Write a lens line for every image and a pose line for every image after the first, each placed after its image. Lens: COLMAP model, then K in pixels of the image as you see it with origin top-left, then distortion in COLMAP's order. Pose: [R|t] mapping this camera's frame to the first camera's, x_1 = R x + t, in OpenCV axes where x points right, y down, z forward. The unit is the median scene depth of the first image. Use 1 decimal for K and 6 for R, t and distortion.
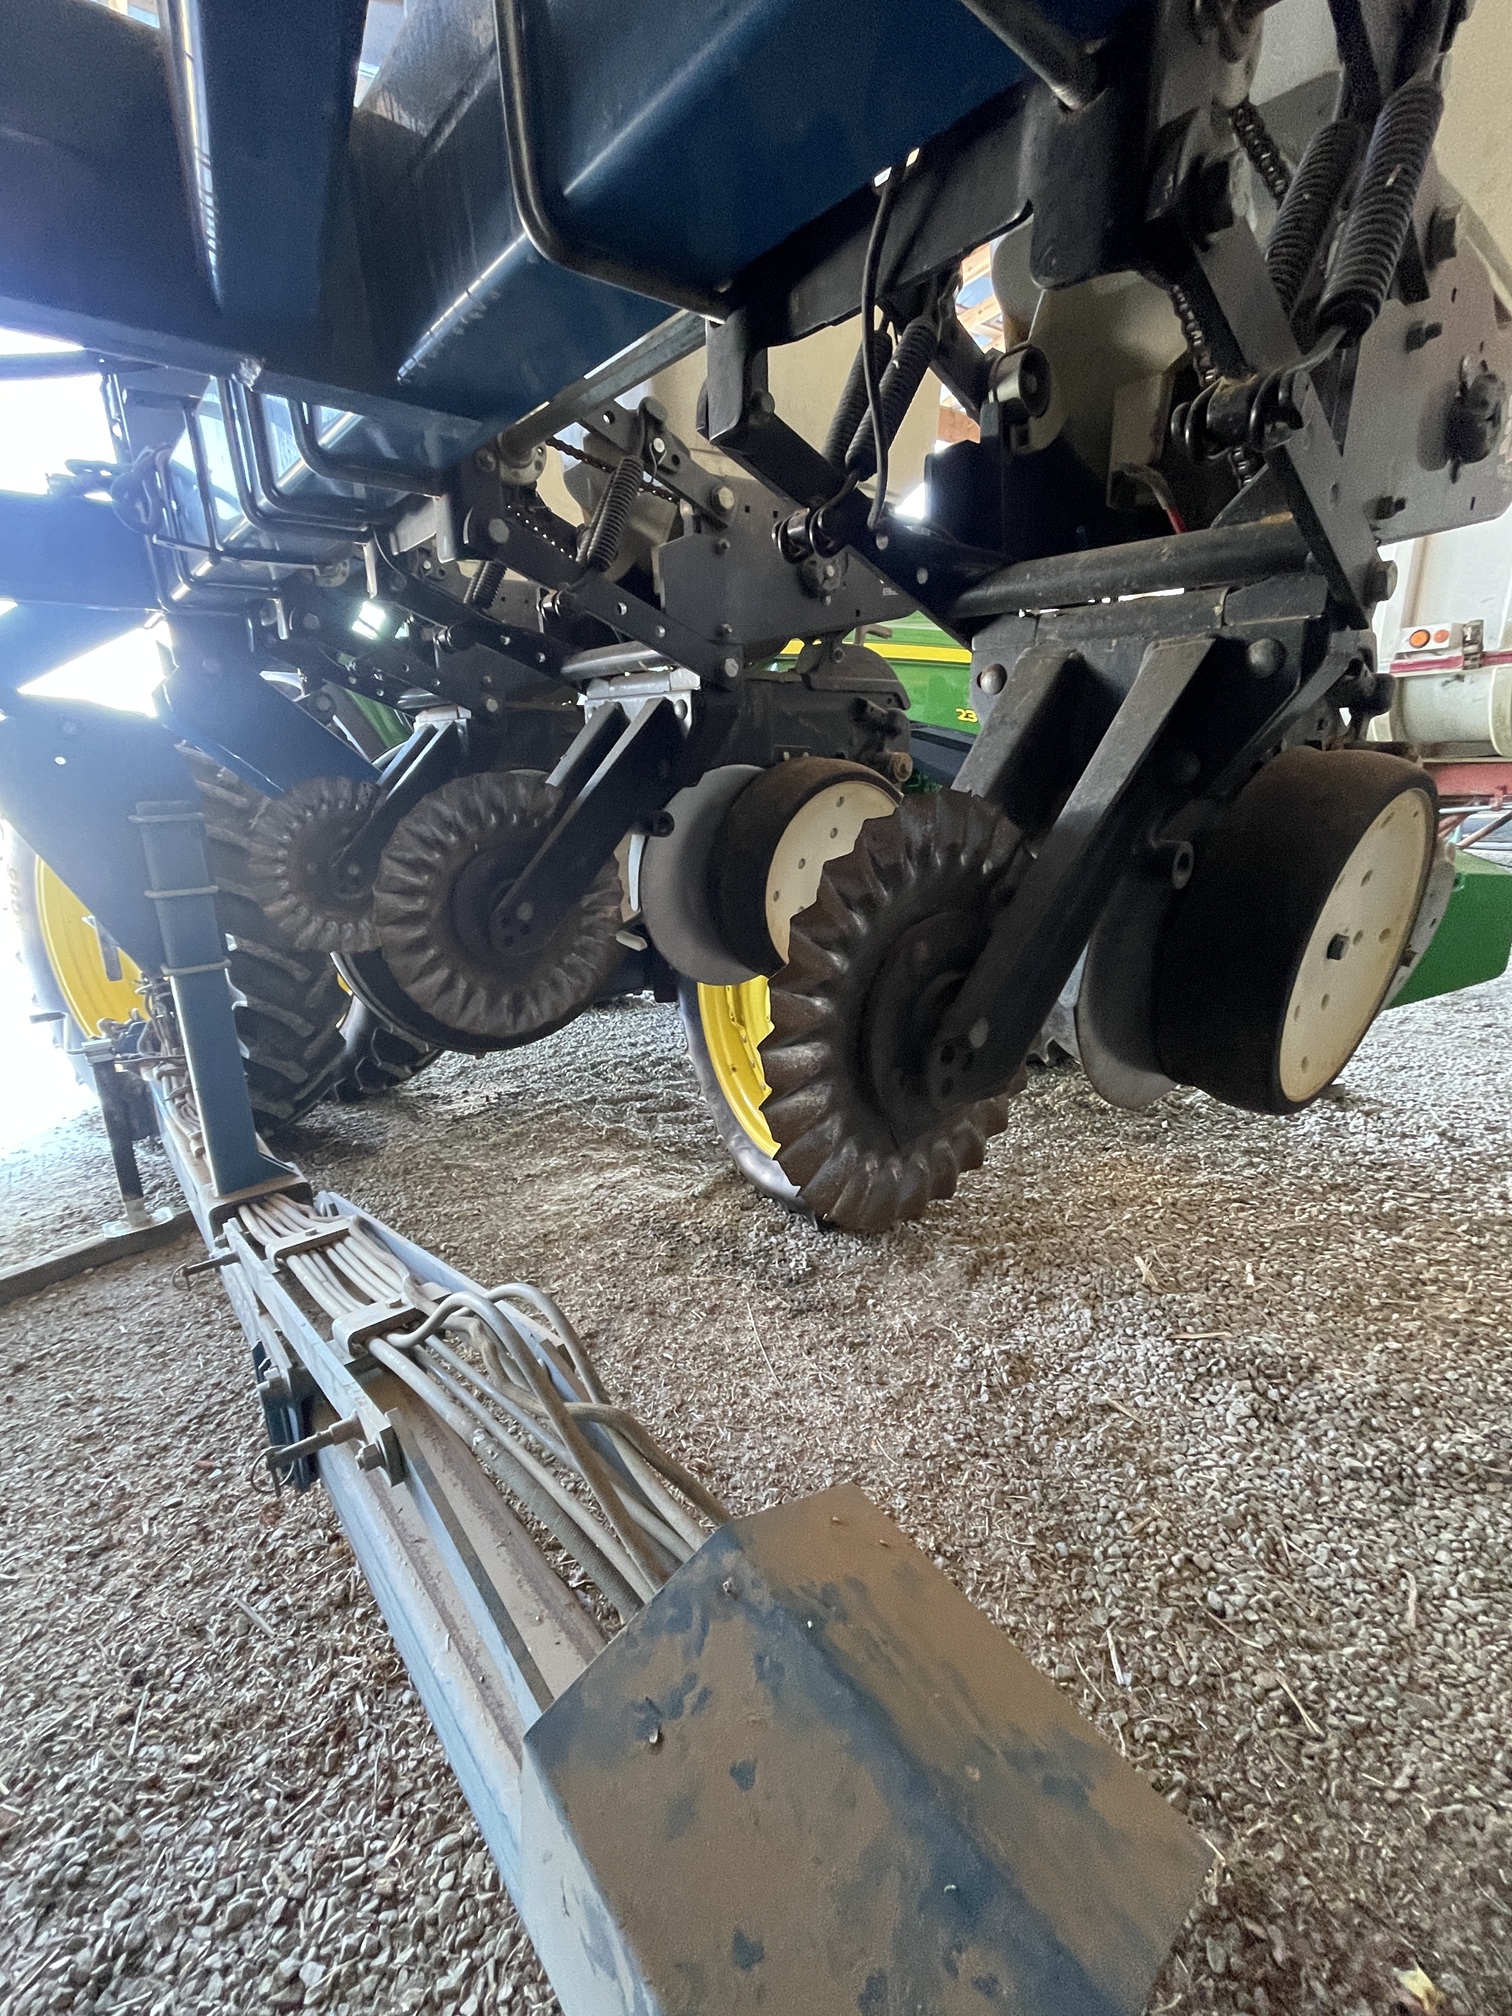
lens RADIAL K [[850.9, 0, 758.1], [0, 850.9, 1009.3], [0, 0, 1]] dist [-0.004227, -0.000096]
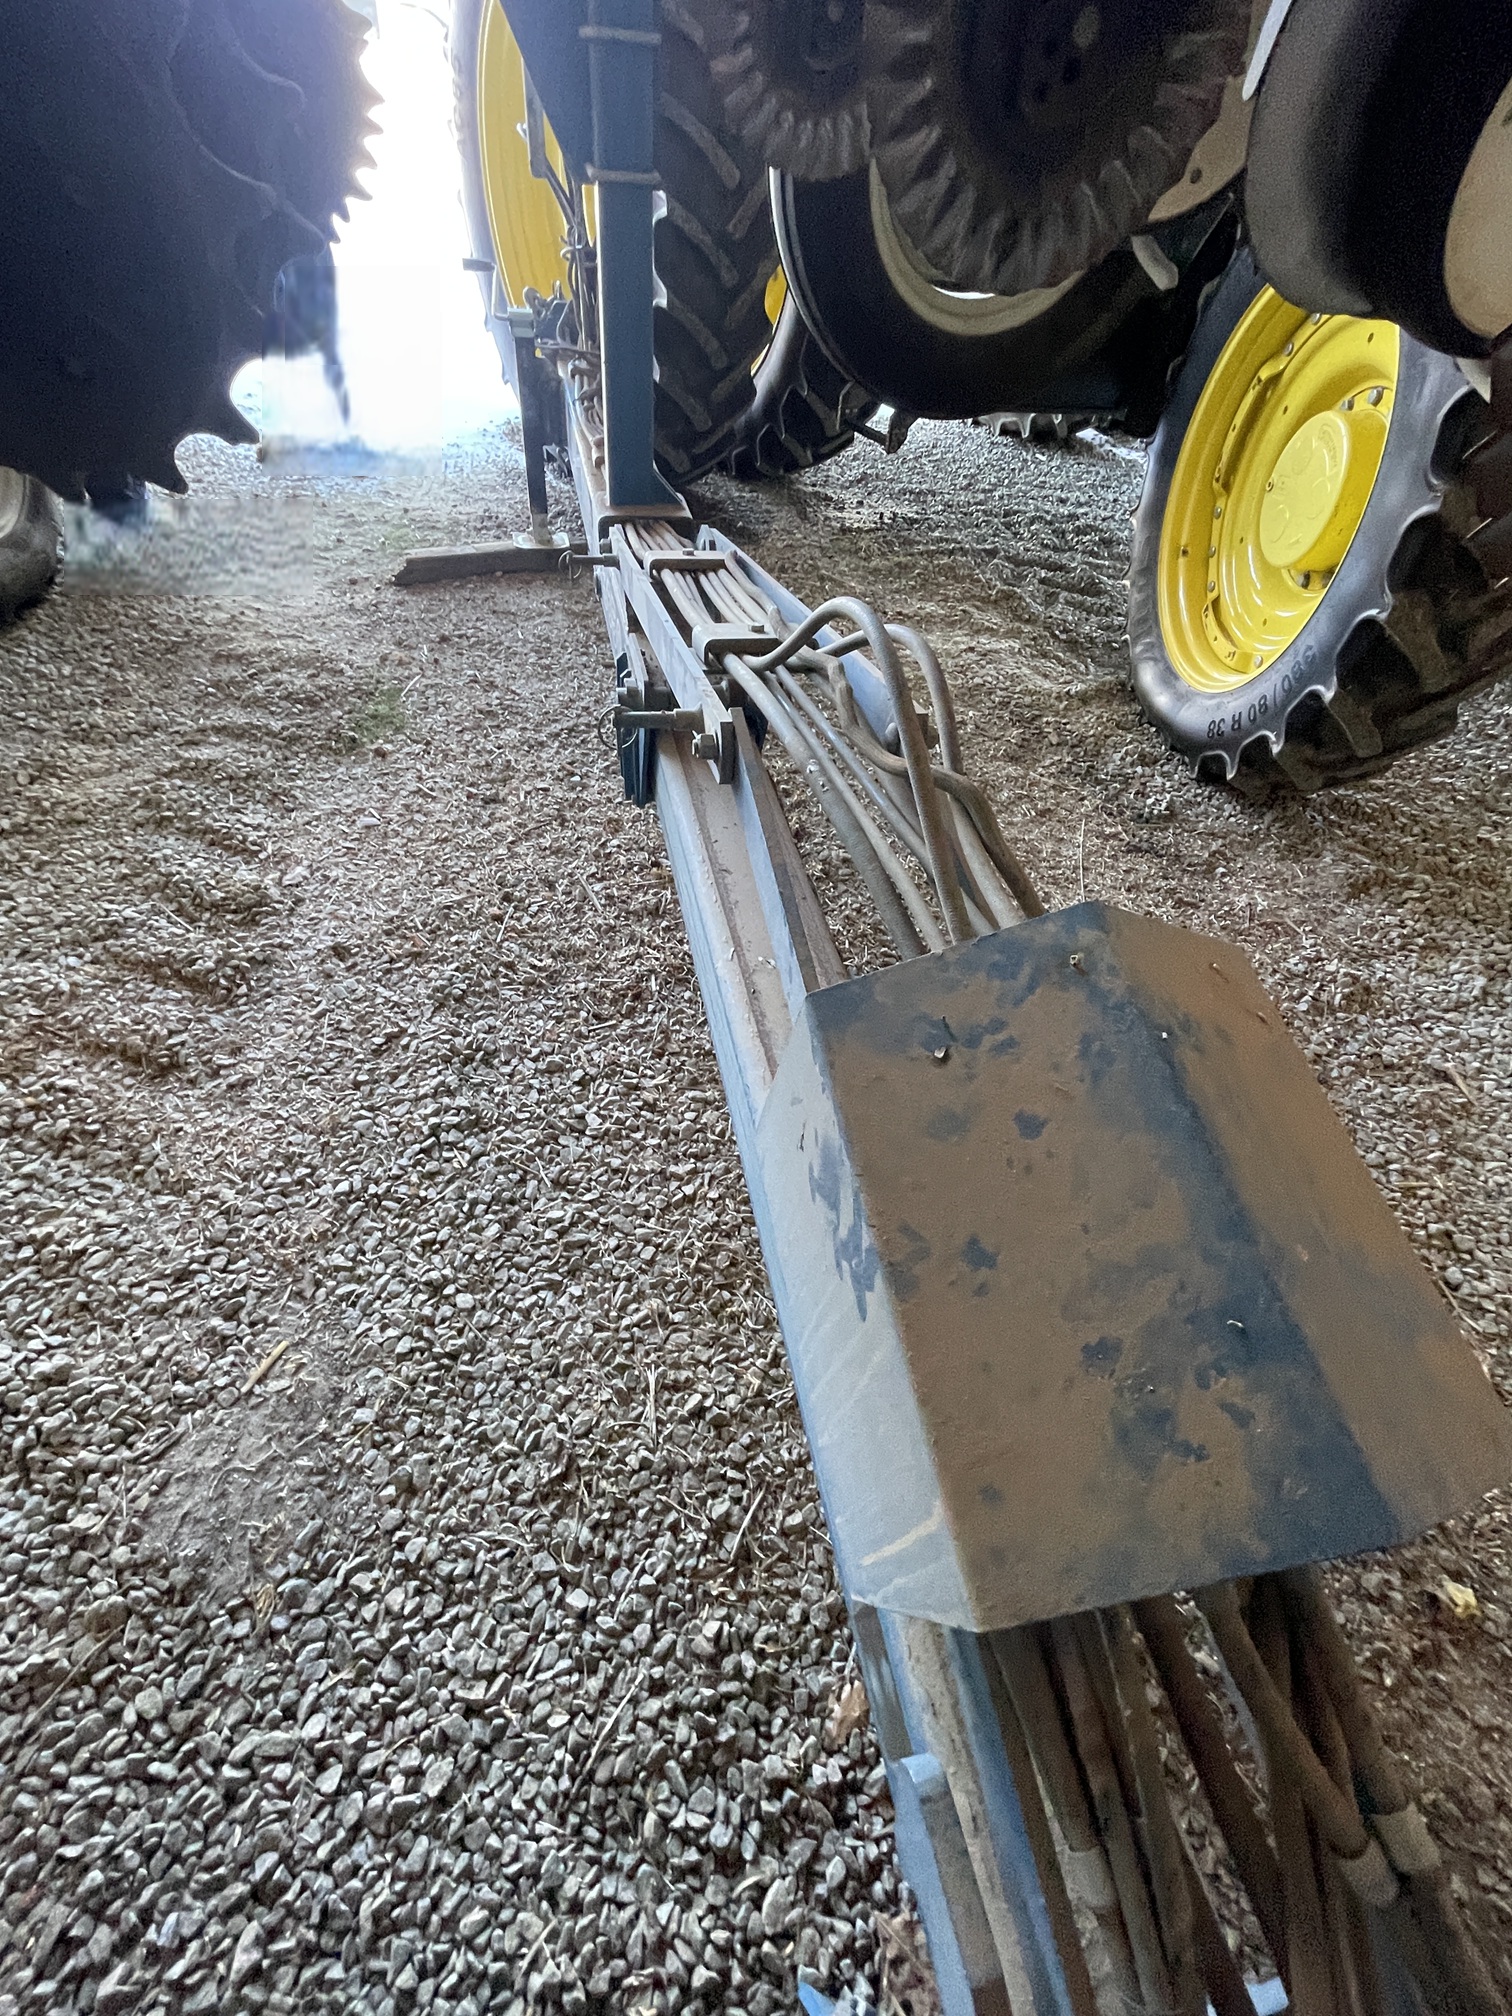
lens RADIAL K [[850.9, 0, 756.4], [0, 850.9, 1007.5], [0, 0, 1]] dist [-0.004227, -0.000096]
pose [[0.877980, 0.414951, -0.238678, -0.029560], [-0.222765, 0.795486, 0.563540, 0.108206], [0.423706, -0.441608, 0.790857, 0.070849]]
